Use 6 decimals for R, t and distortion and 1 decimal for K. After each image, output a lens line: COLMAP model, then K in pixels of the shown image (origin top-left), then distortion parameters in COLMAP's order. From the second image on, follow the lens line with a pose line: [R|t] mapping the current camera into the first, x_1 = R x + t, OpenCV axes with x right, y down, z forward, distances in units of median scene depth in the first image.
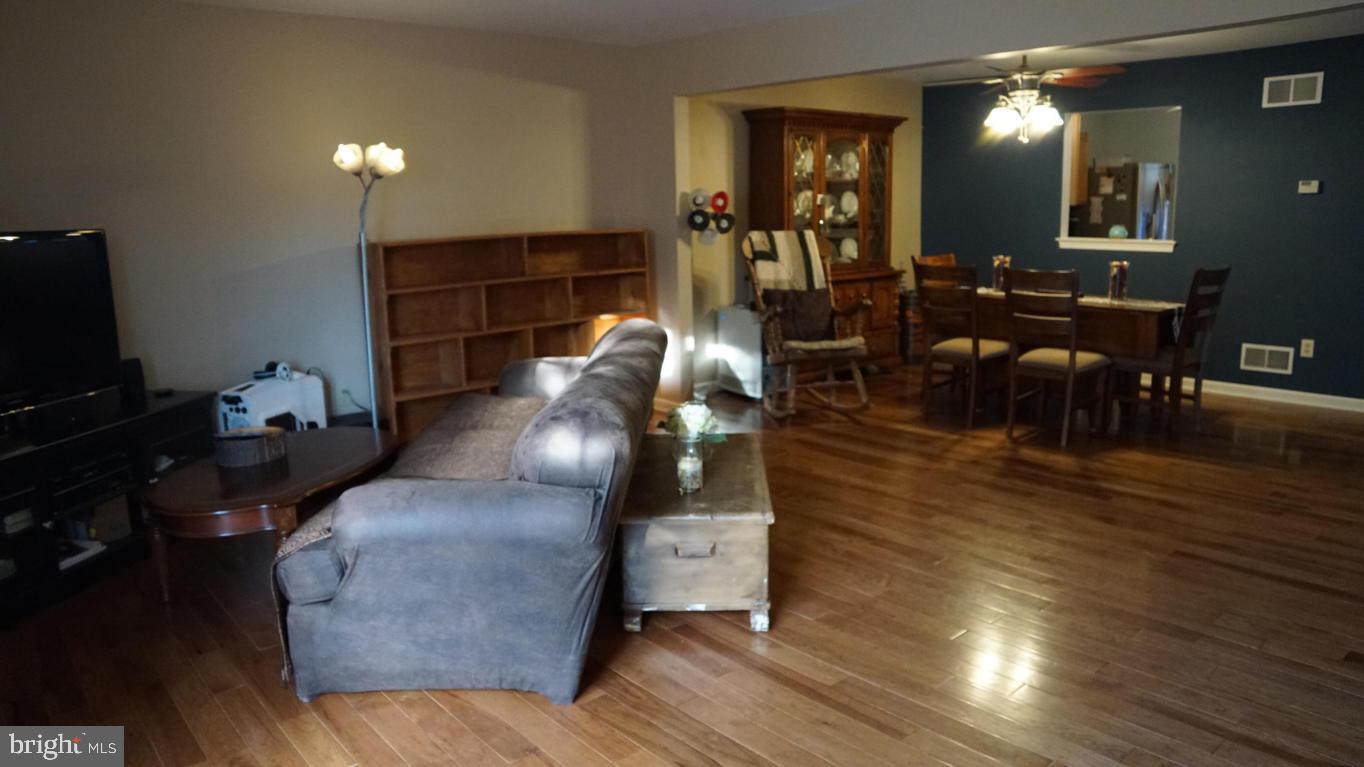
lens RADIAL K [[940.0, 0, 678.5], [0, 940.0, 391.2], [0, 0, 1]] dist [-0.160882, 0.113550]
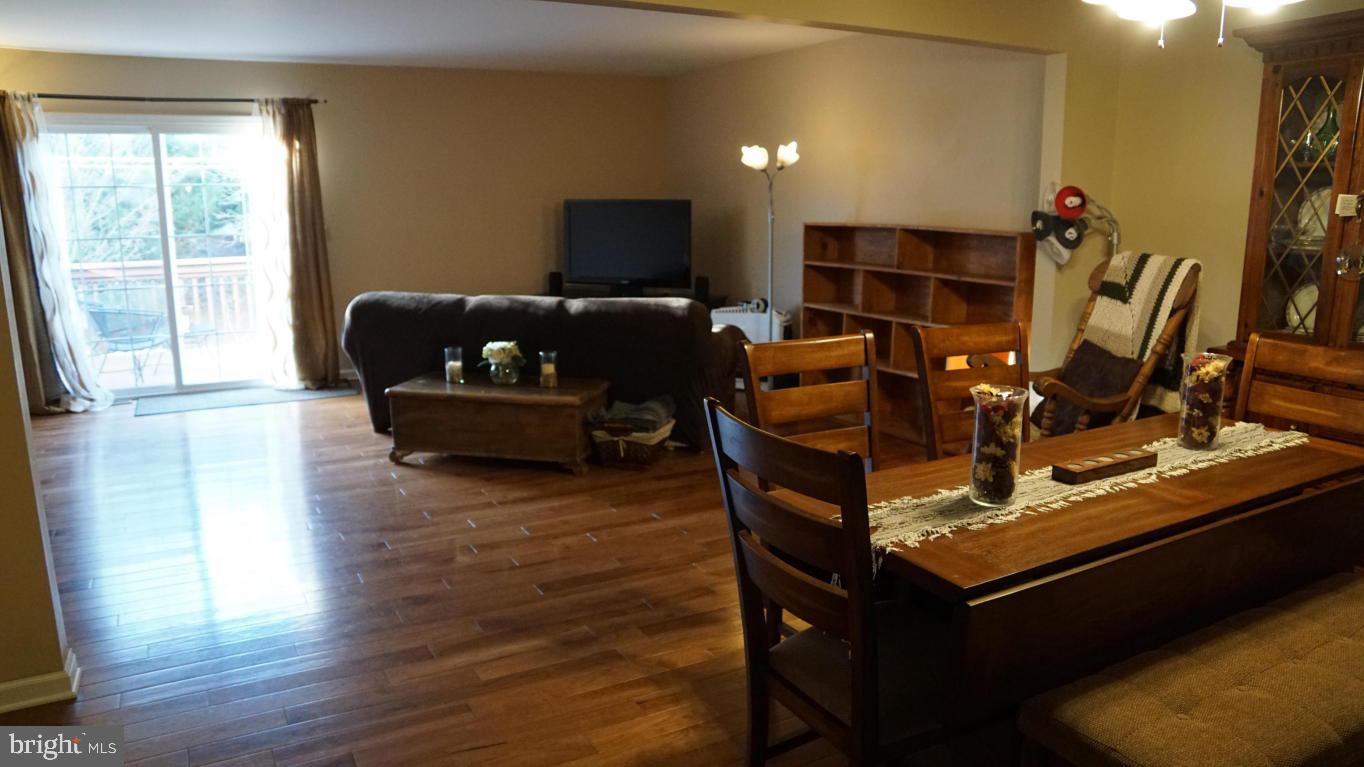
lens RADIAL K [[940.0, 0, 678.5], [0, 940.0, 391.2], [0, 0, 1]] dist [-0.160882, 0.113550]
pose [[-0.194863, 0.220231, -0.955786, 0.987601], [-0.191616, 0.947141, 0.257306, -0.242319], [0.961931, 0.233284, -0.142363, 1.097479]]
